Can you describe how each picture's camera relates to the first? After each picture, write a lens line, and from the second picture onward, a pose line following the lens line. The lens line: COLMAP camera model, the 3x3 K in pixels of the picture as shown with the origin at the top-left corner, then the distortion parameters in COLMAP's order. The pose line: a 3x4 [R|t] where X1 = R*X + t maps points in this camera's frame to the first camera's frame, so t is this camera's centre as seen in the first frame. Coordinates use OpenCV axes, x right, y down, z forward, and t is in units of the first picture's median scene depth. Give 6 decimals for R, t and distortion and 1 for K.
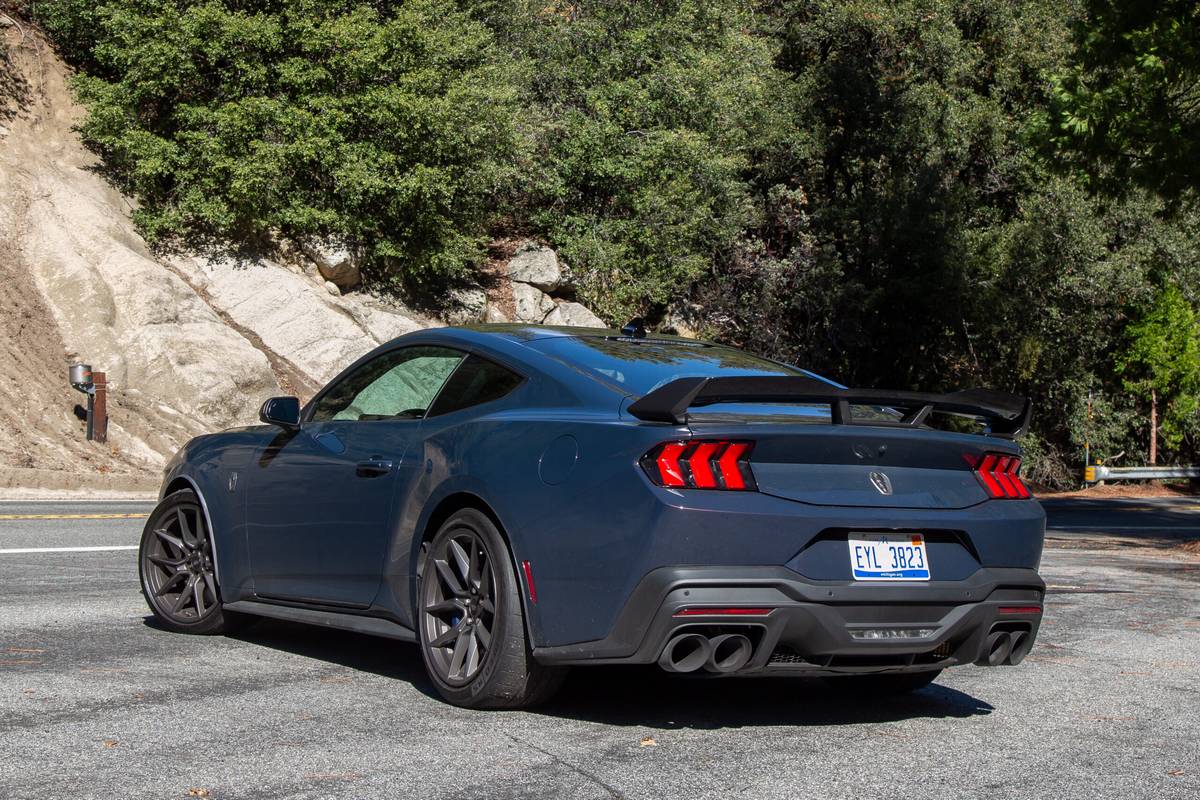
lens RADIAL K [[1784.4, 0, 600.2], [0, 1784.4, 398.9], [0, 0, 1]] dist [0.106249, 0.000000]
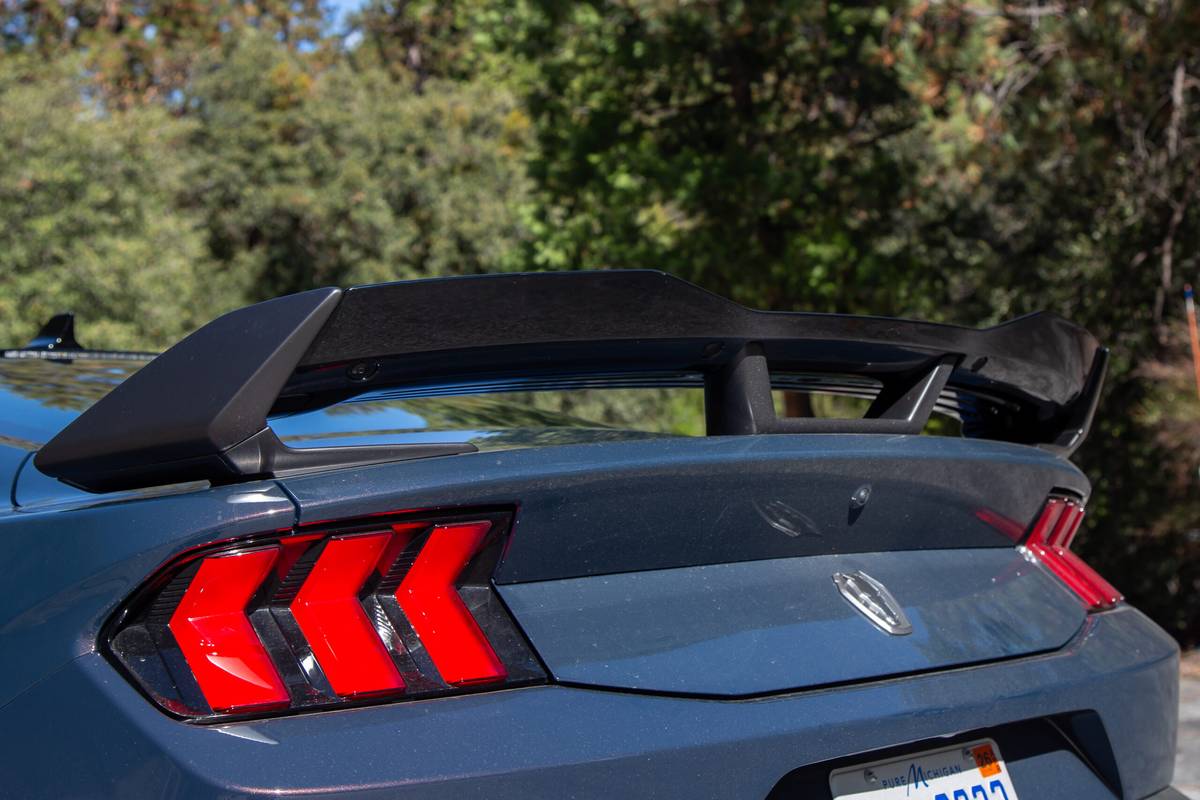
lens RADIAL K [[1542.6, 0, 602.9], [0, 1542.6, 393.5], [0, 0, 1]] dist [0.081973, 0.000000]
pose [[0.933689, -0.083496, 0.348215, 0.003308], [0.130638, 0.984838, -0.114137, 0.008450], [-0.333405, 0.152059, 0.930440, 0.178489]]
